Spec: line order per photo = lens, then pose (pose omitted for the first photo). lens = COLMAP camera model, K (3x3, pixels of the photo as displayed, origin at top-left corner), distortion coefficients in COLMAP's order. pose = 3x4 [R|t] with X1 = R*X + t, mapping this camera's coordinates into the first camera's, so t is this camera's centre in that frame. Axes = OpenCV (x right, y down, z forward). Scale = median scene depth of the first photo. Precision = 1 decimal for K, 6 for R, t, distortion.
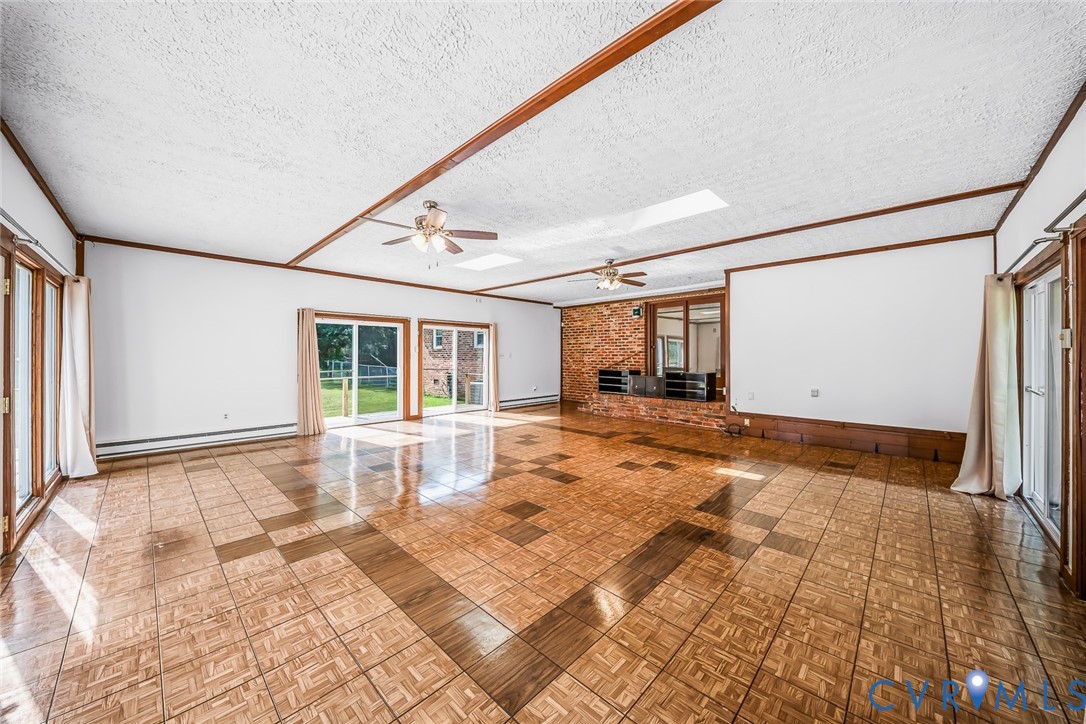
lens RADIAL K [[383.2, 0, 538.9], [0, 383.2, 353.0], [0, 0, 1]] dist [0.012828, -0.000054]
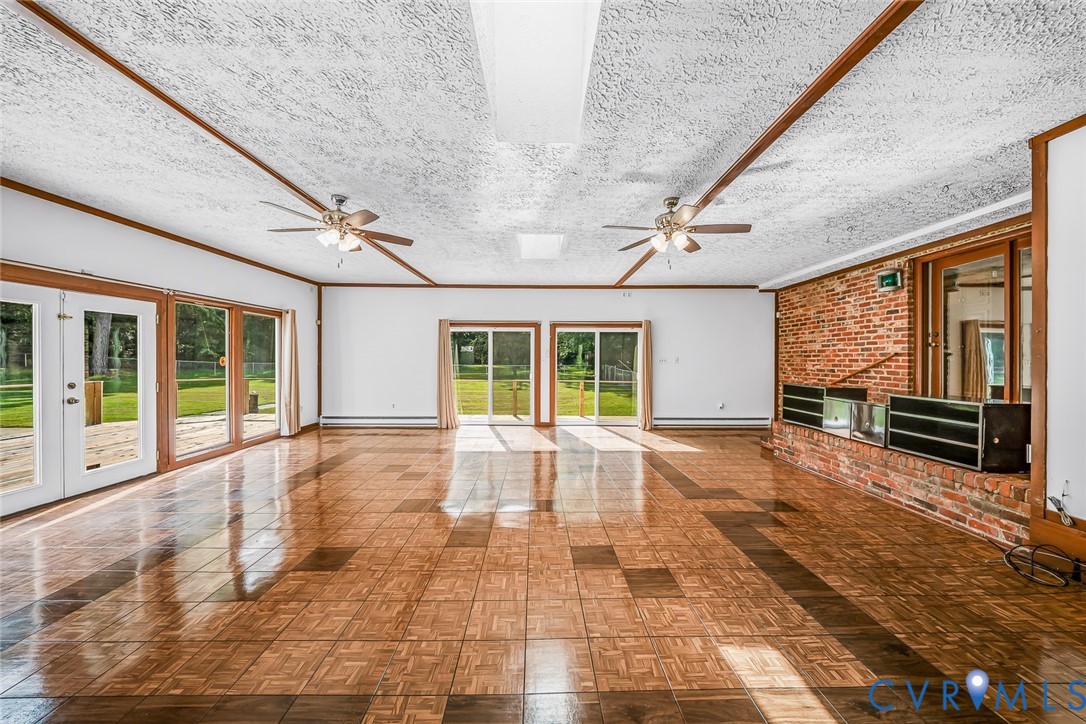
lens RADIAL K [[378.1, 0, 541.5], [0, 378.1, 359.0], [0, 0, 1]] dist [0.008298, -0.007430]
pose [[0.703255, -0.000760, -0.710937, 0.305757], [0.001741, 0.999998, 0.000653, 0.002533], [0.710936, -0.001697, 0.703255, 0.292646]]
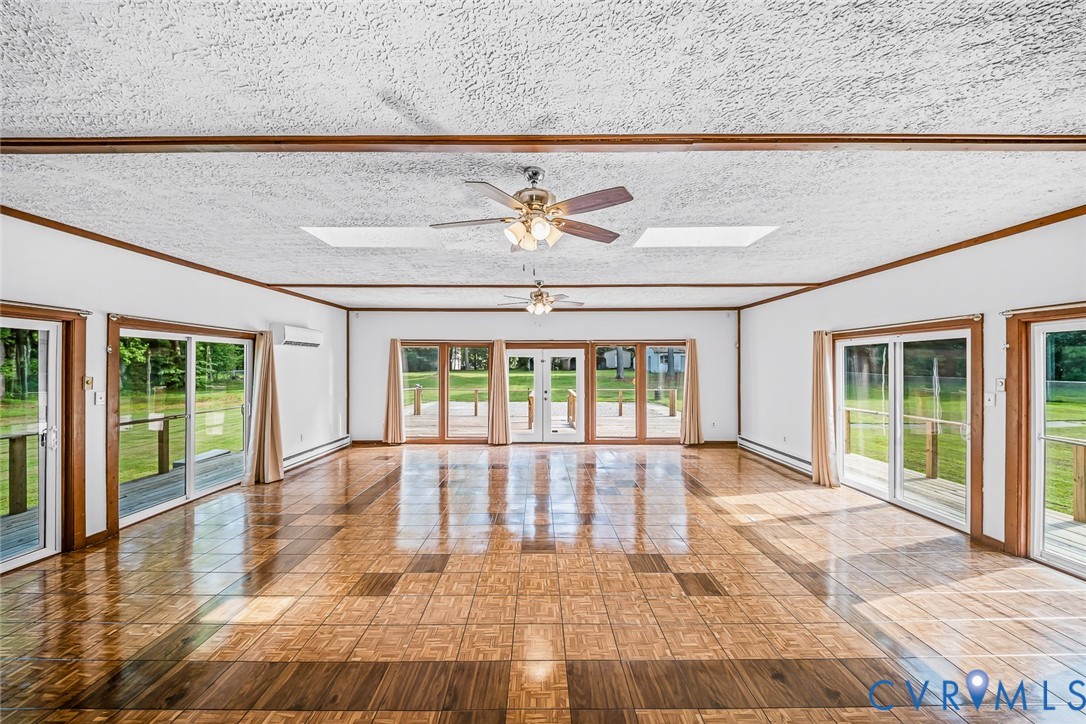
lens RADIAL K [[385.0, 0, 544.1], [0, 385.0, 359.2], [0, 0, 1]] dist [0.012045, -0.007756]
pose [[-0.717836, -0.016837, -0.696009, 0.301844], [0.000057, 0.999706, -0.024243, -0.024079], [0.696212, -0.017442, -0.717624, 0.859056]]
